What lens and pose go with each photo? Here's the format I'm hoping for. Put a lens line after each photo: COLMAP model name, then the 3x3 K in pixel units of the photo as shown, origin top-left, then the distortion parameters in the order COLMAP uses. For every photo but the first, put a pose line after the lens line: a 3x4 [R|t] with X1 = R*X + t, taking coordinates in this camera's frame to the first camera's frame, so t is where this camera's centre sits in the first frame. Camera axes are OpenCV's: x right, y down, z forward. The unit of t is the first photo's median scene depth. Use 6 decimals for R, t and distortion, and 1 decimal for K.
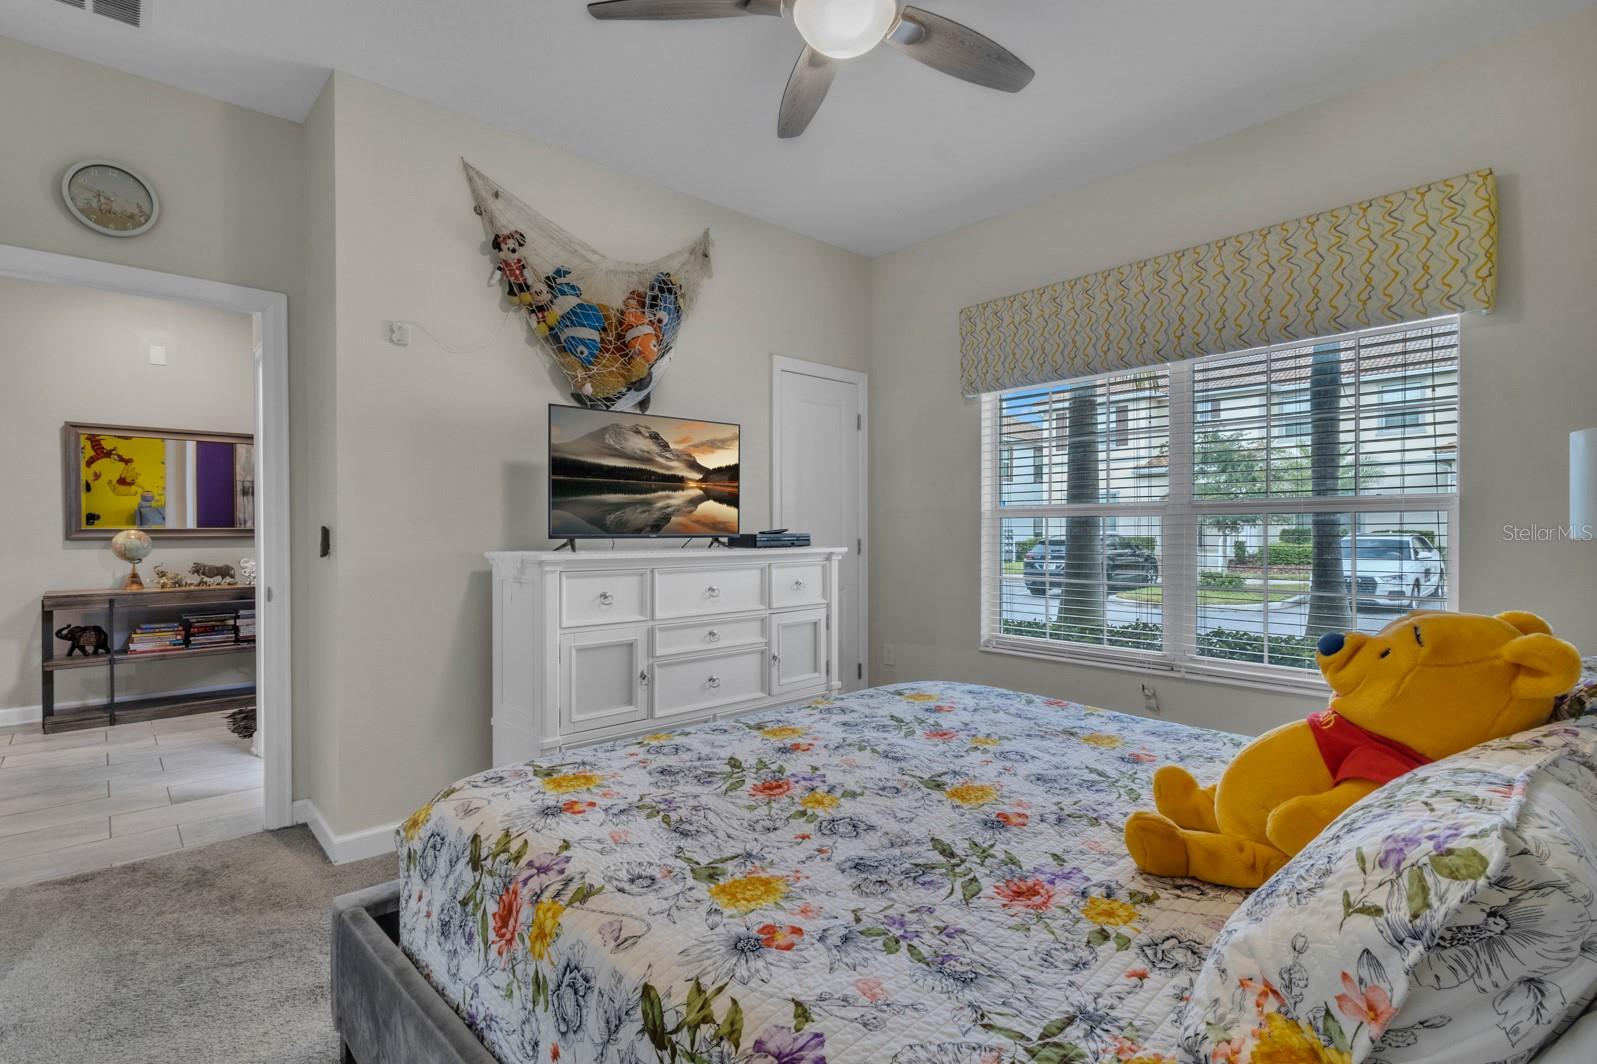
lens RADIAL K [[761.4, 0, 797.1], [0, 761.4, 543.4], [0, 0, 1]] dist [-0.001515, -0.002258]
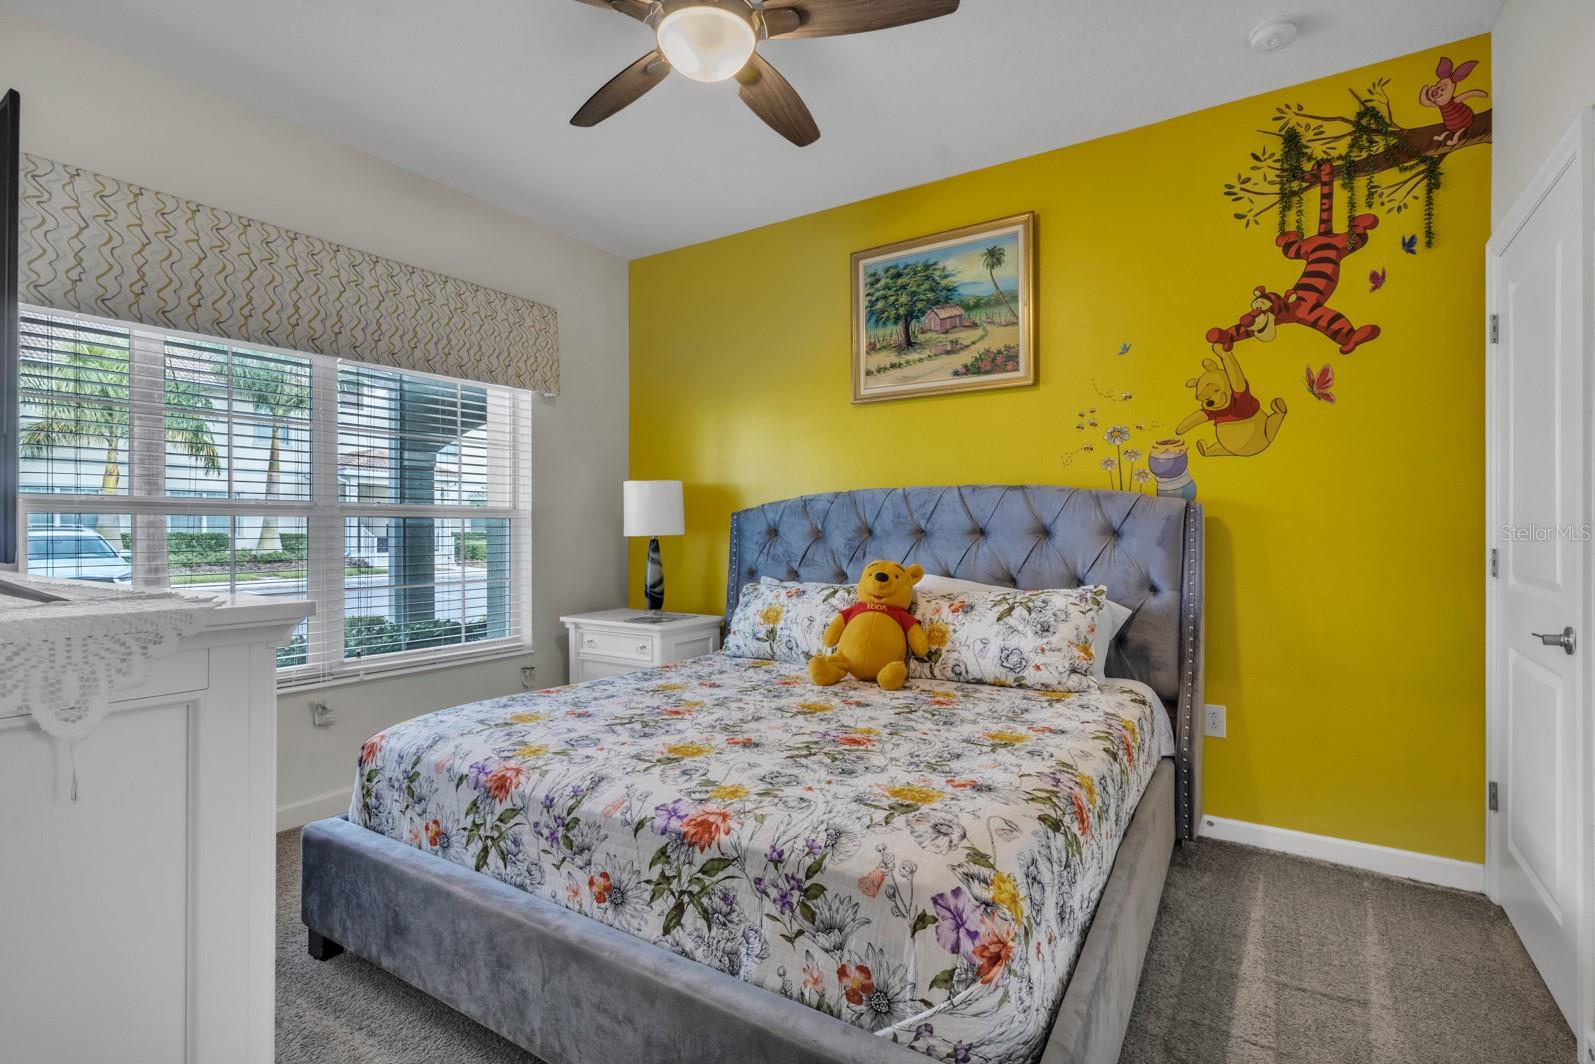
lens RADIAL K [[760.5, 0, 795.7], [0, 760.5, 533.5], [0, 0, 1]] dist [-0.001515, -0.002258]
pose [[-0.254666, -0.002166, 0.967027, -1.076291], [0.017403, 0.999825, 0.006822, -0.021710], [-0.966873, 0.018566, -0.254584, 1.259110]]
